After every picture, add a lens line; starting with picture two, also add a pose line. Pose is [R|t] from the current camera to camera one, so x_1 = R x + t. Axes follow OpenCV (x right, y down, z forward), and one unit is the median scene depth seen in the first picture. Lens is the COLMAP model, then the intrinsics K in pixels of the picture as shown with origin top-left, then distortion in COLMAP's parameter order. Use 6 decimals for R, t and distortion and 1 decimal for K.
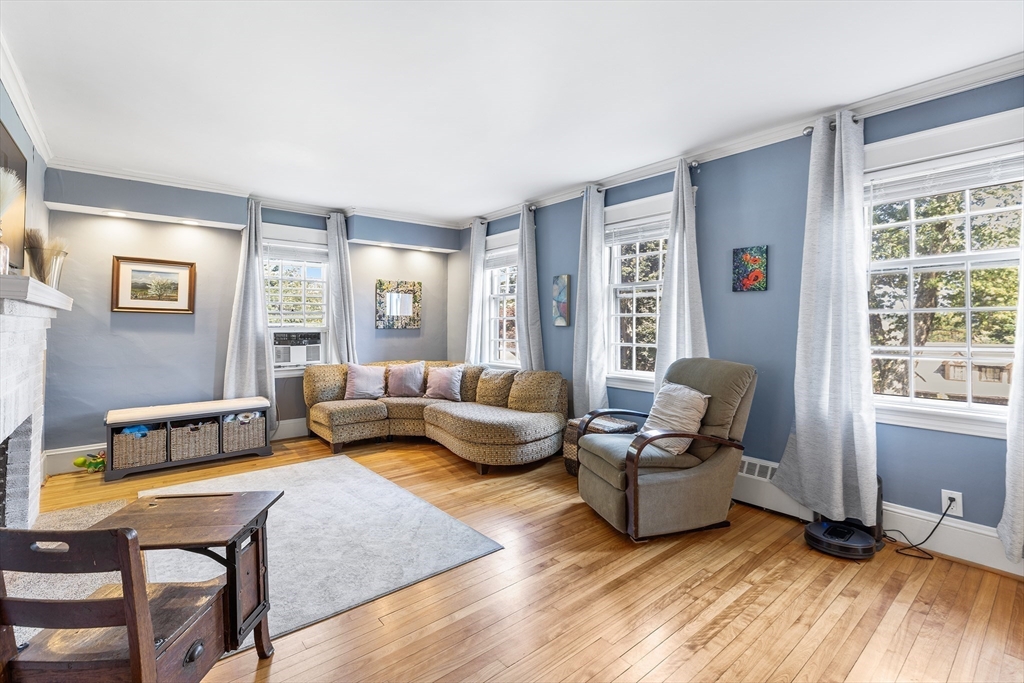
lens RADIAL K [[467.6, 0, 507.2], [0, 467.6, 330.9], [0, 0, 1]] dist [0.003827, 0.000259]
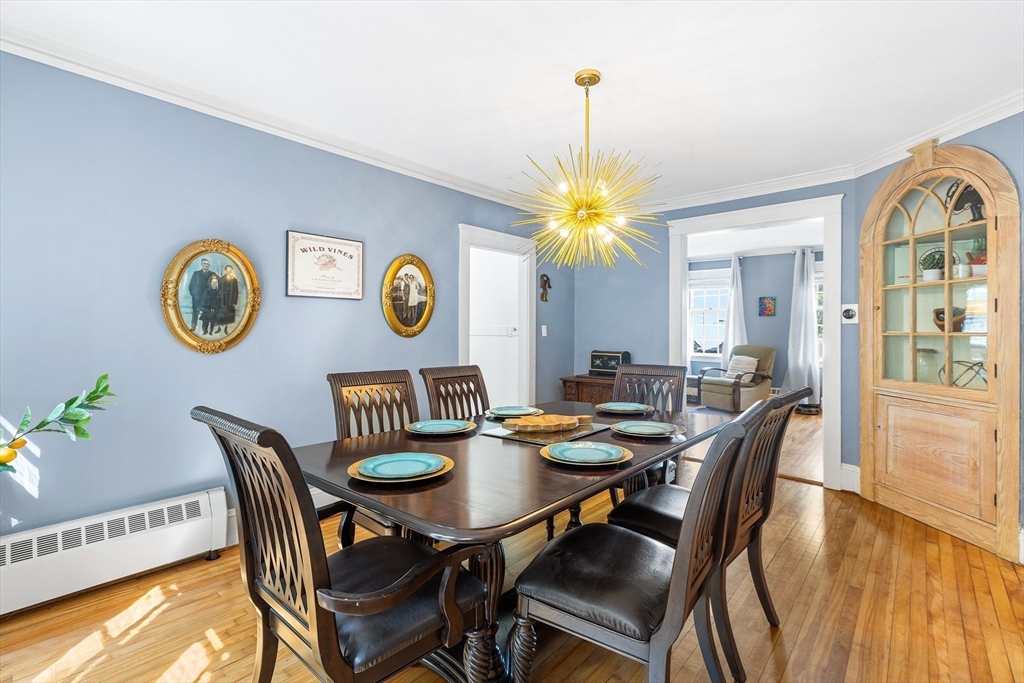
lens RADIAL K [[467.6, 0, 516.3], [0, 467.6, 339.6], [0, 0, 1]] dist [0.003827, 0.000259]
pose [[0.985402, 0.003393, 0.170210, -1.253458], [-0.004990, 0.999947, 0.008954, 0.020009], [-0.170171, -0.009672, 0.985367, -1.223735]]
